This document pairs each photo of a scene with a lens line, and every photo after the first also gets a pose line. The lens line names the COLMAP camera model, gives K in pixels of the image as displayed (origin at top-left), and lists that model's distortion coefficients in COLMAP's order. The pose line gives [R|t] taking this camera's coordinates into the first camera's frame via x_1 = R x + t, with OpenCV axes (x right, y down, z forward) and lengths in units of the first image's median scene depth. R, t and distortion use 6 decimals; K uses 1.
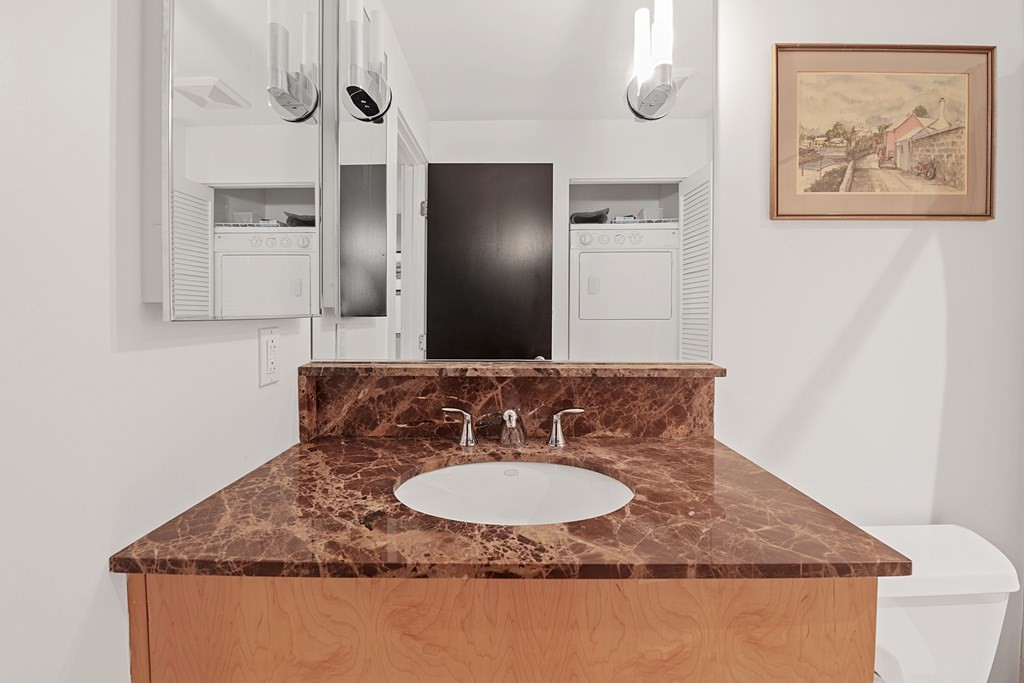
lens RADIAL K [[456.7, 0, 509.8], [0, 456.7, 315.4], [0, 0, 1]] dist [-0.017833, -0.000683]
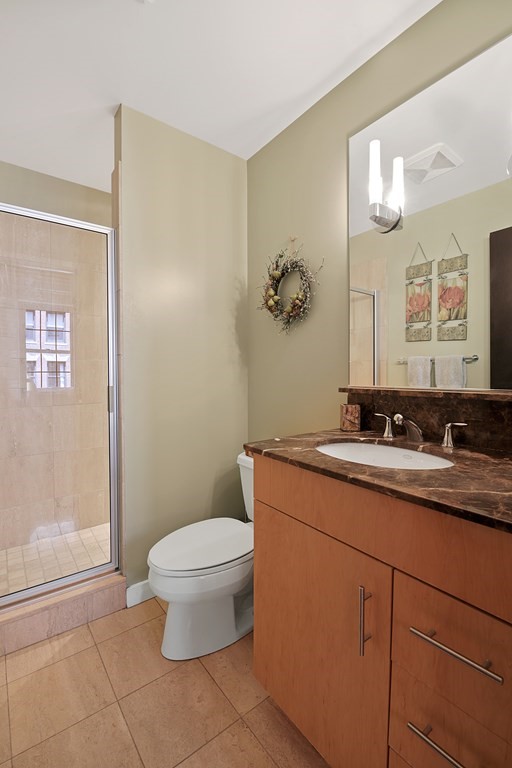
lens RADIAL K [[347.9, 0, 256.0], [0, 347.9, 384.0], [0, 0, 1]] dist [0.000797, 0.000018]
pose [[0.618776, 0.038621, -0.784617, 0.545752], [-0.002921, 0.998897, 0.046865, 0.035986], [0.785562, -0.026707, 0.618207, -0.132133]]
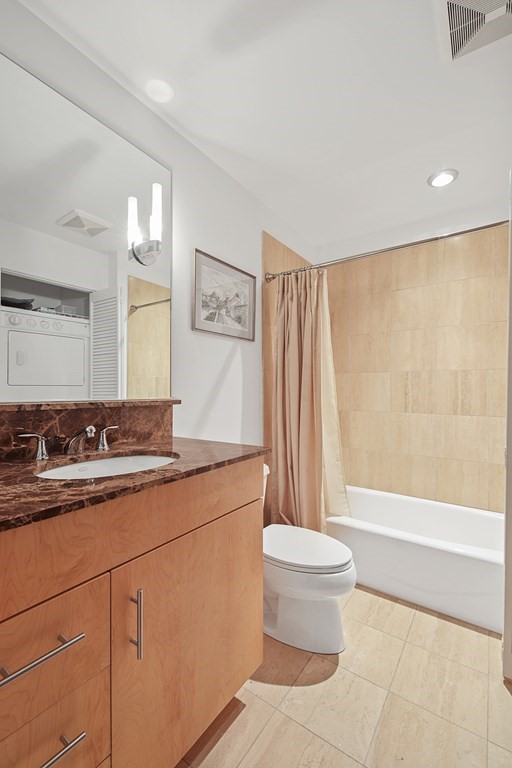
lens RADIAL K [[324.8, 0, 256.0], [0, 324.8, 384.0], [0, 0, 1]] dist [0.001068, -0.000093]
pose [[0.567981, 0.012919, 0.822940, -0.505735], [0.004916, 0.999806, -0.019089, 0.071033], [-0.823027, 0.014888, 0.567807, -0.099714]]
